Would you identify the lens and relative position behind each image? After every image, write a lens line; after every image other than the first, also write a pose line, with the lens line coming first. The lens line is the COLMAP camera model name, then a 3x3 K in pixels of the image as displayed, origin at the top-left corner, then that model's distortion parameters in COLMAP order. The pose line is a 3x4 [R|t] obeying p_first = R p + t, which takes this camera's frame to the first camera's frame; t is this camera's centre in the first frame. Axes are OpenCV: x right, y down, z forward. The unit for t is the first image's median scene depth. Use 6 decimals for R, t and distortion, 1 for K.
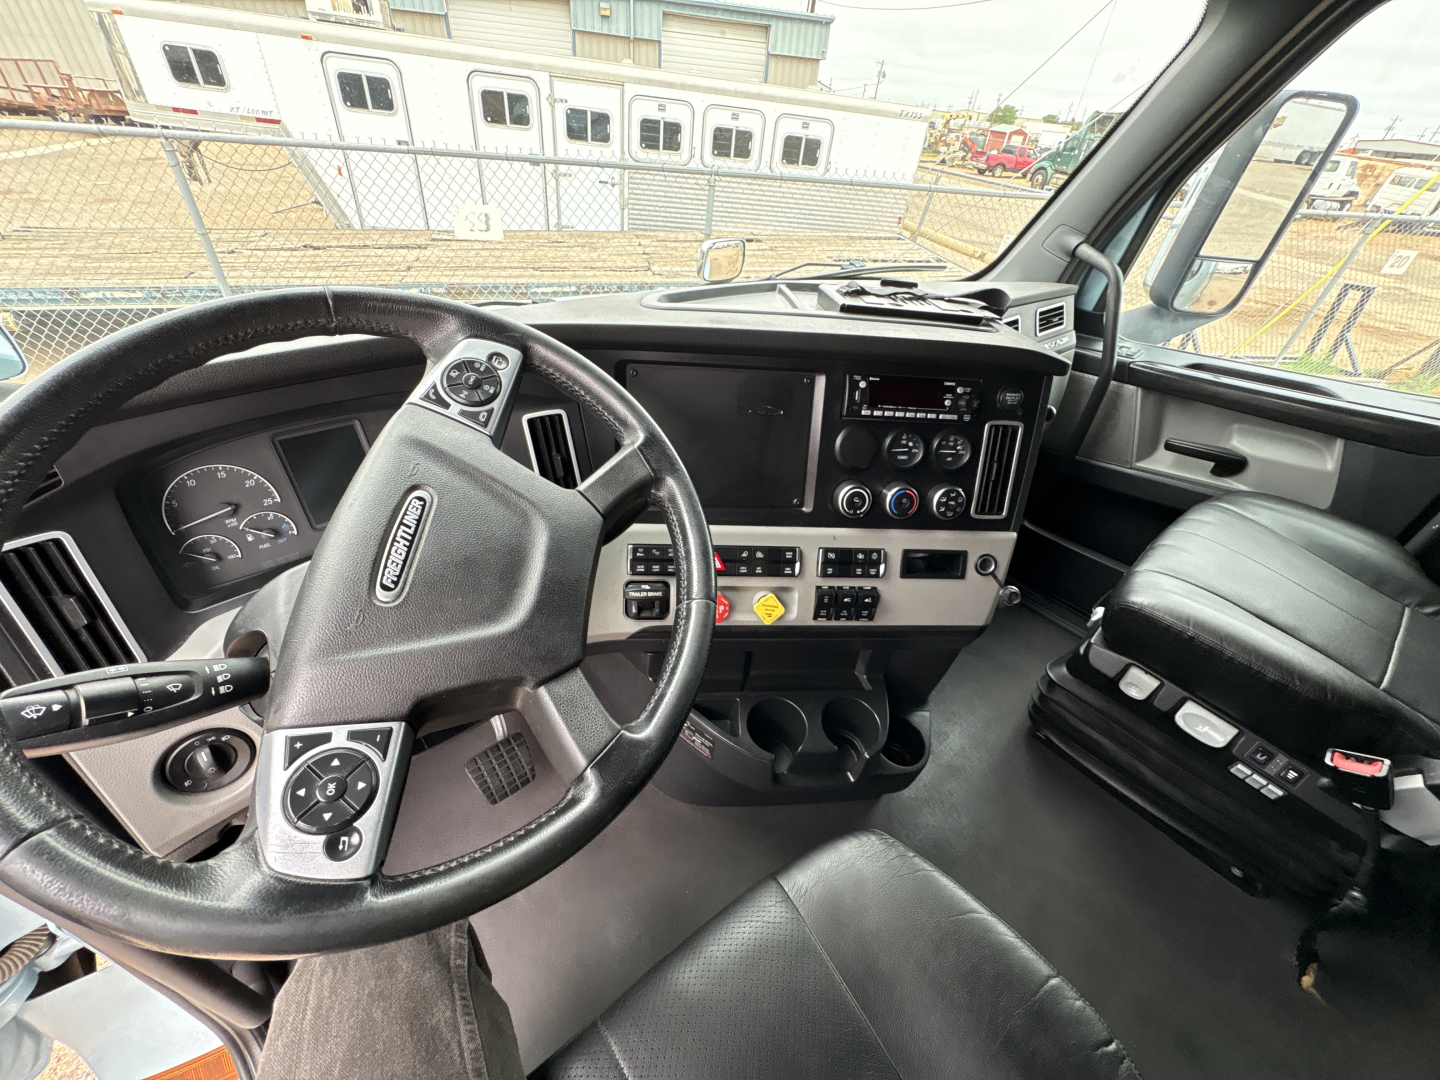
lens RADIAL K [[571.3, 0, 718.1], [0, 571.3, 537.0], [0, 0, 1]] dist [-0.000884, 0.000347]
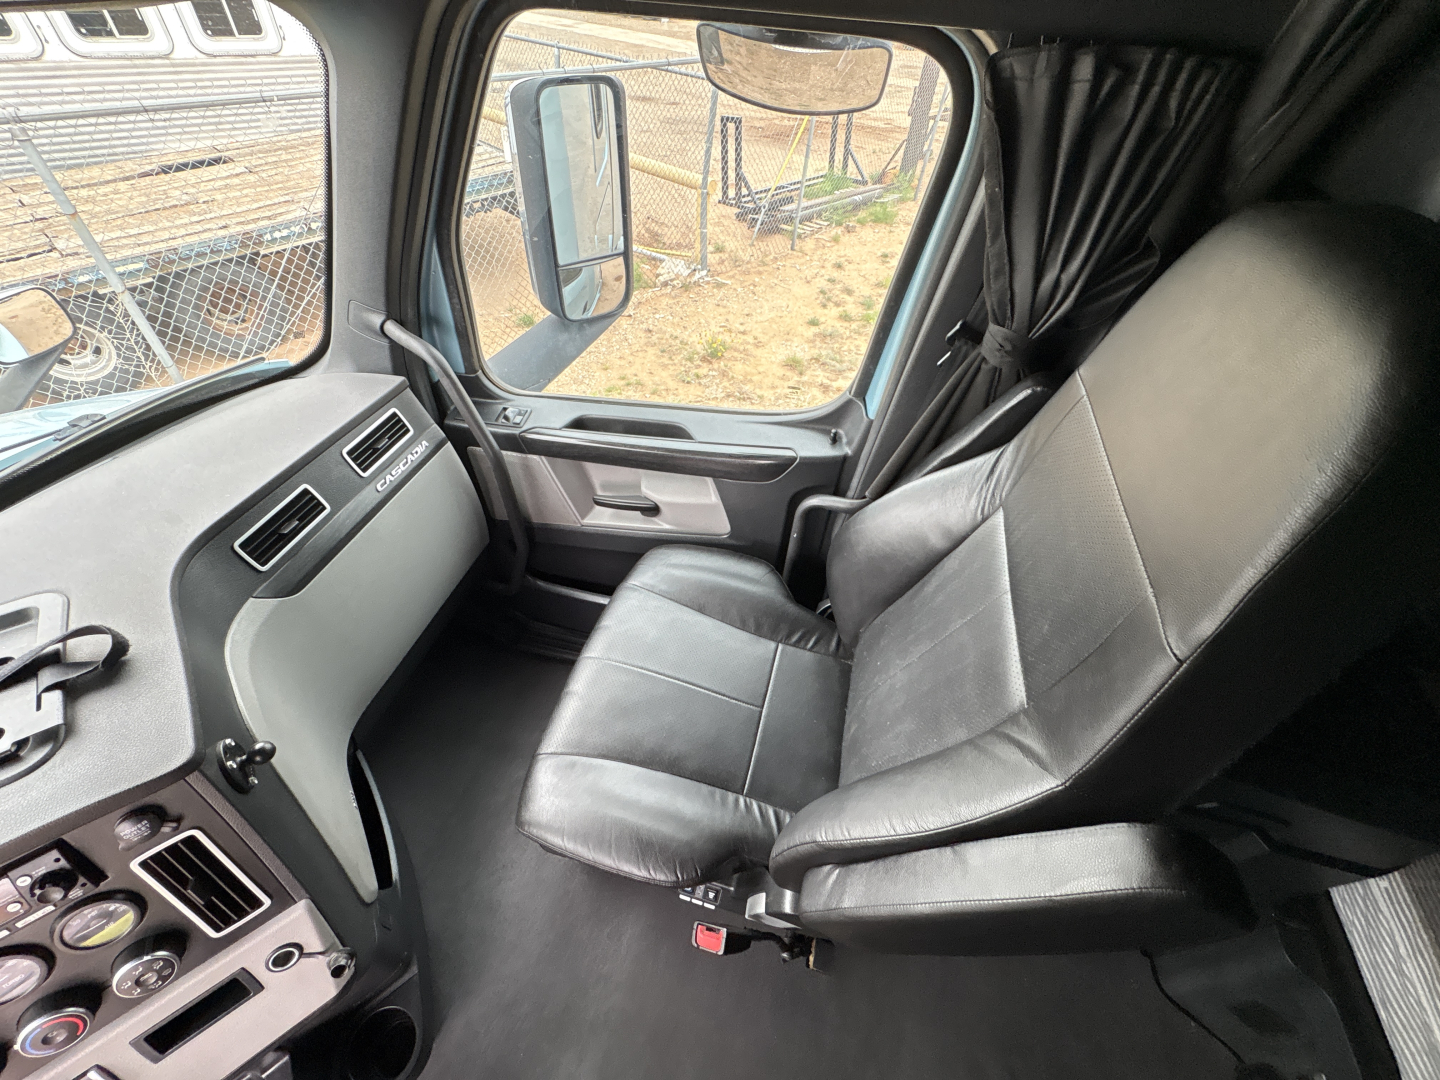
lens RADIAL K [[571.3, 0, 711.4], [0, 571.3, 539.0], [0, 0, 1]] dist [-0.000884, 0.000347]
pose [[0.824030, -0.433348, 0.364945, 0.586030], [0.353139, 0.896585, 0.267262, -0.295022], [-0.443022, -0.091356, 0.891844, 0.078252]]
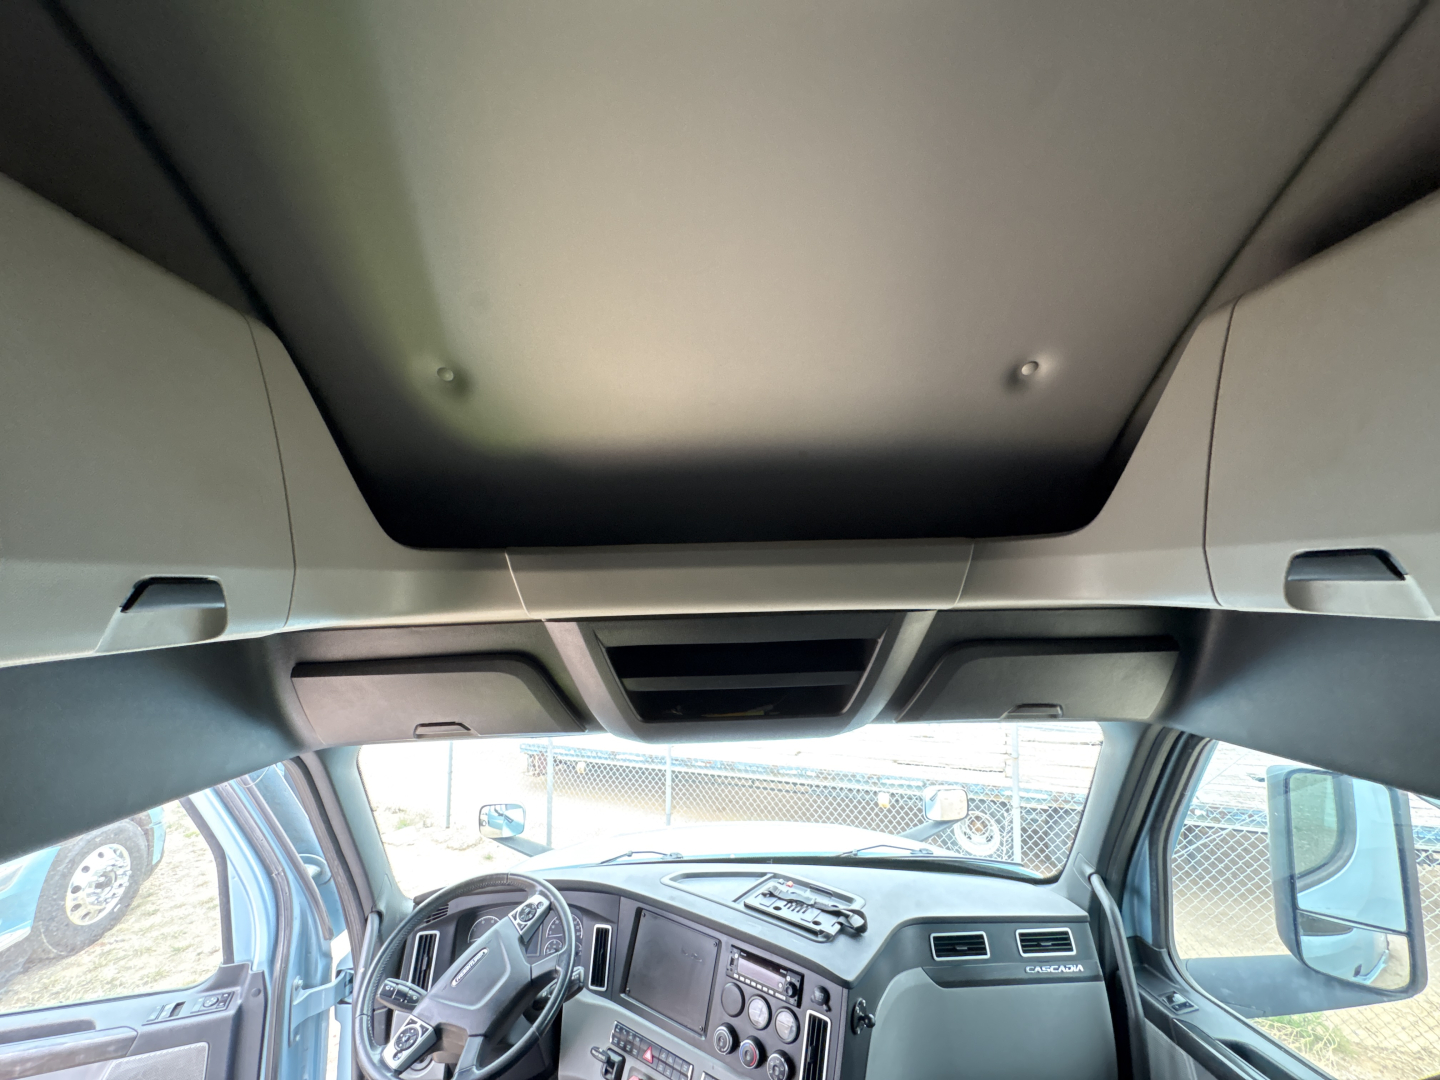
lens RADIAL K [[571.3, 0, 719.0], [0, 571.3, 535.9], [0, 0, 1]] dist [-0.000884, 0.000347]
pose [[0.768010, -0.153188, -0.621847, 0.869387], [-0.320132, 0.749136, -0.579923, -0.116034], [0.554685, 0.644460, 0.526304, -0.448415]]
